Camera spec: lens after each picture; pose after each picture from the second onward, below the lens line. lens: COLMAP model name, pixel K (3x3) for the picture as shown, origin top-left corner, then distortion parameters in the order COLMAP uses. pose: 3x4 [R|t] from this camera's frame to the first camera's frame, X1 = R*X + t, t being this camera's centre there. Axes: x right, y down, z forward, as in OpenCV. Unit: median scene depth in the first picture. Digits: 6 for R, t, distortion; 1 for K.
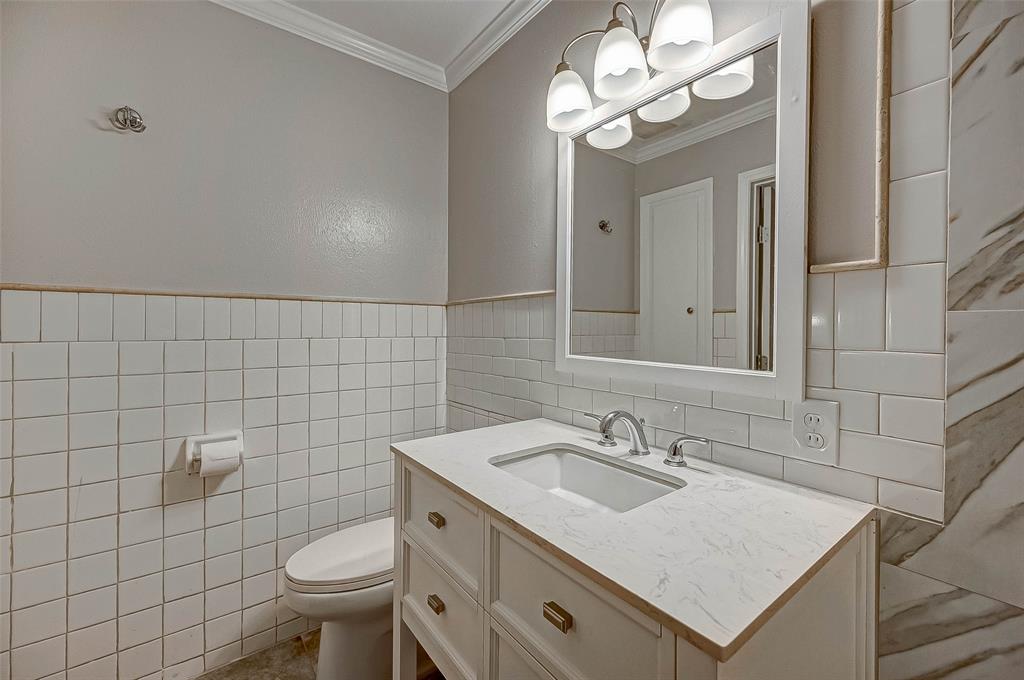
lens RADIAL K [[420.4, 0, 517.7], [0, 420.4, 331.6], [0, 0, 1]] dist [0.000078, 0.000023]
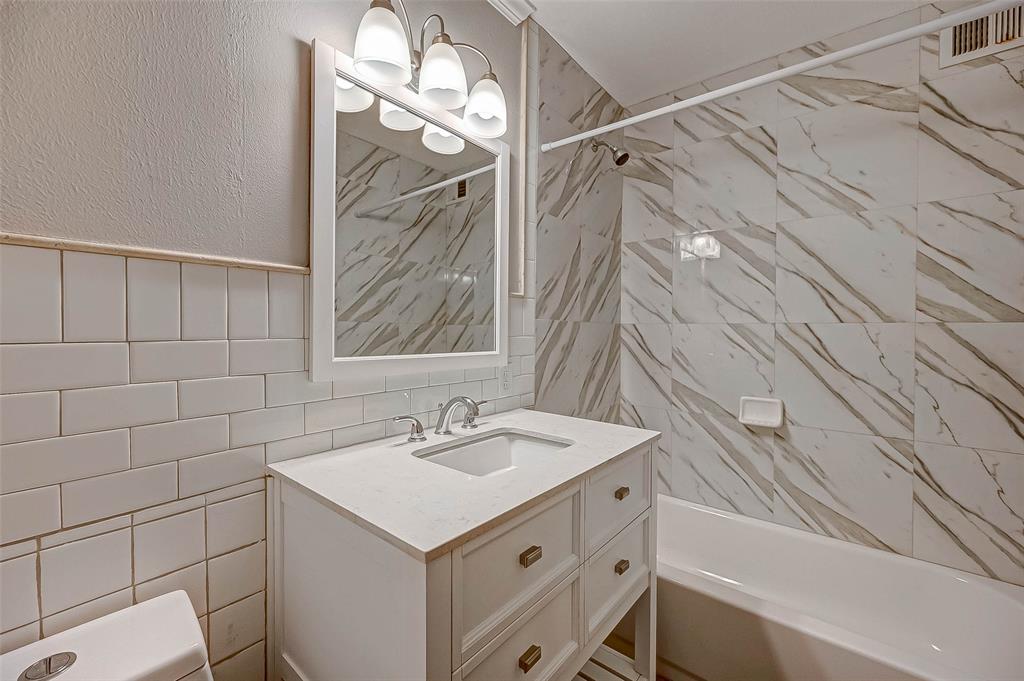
lens RADIAL K [[420.4, 0, 517.7], [0, 420.4, 332.1], [0, 0, 1]] dist [0.000078, 0.000023]
pose [[-0.229166, -0.015401, 0.973266, -0.910923], [-0.000939, 0.999878, 0.015601, -0.004440], [-0.973387, 0.002661, -0.229152, 1.121649]]
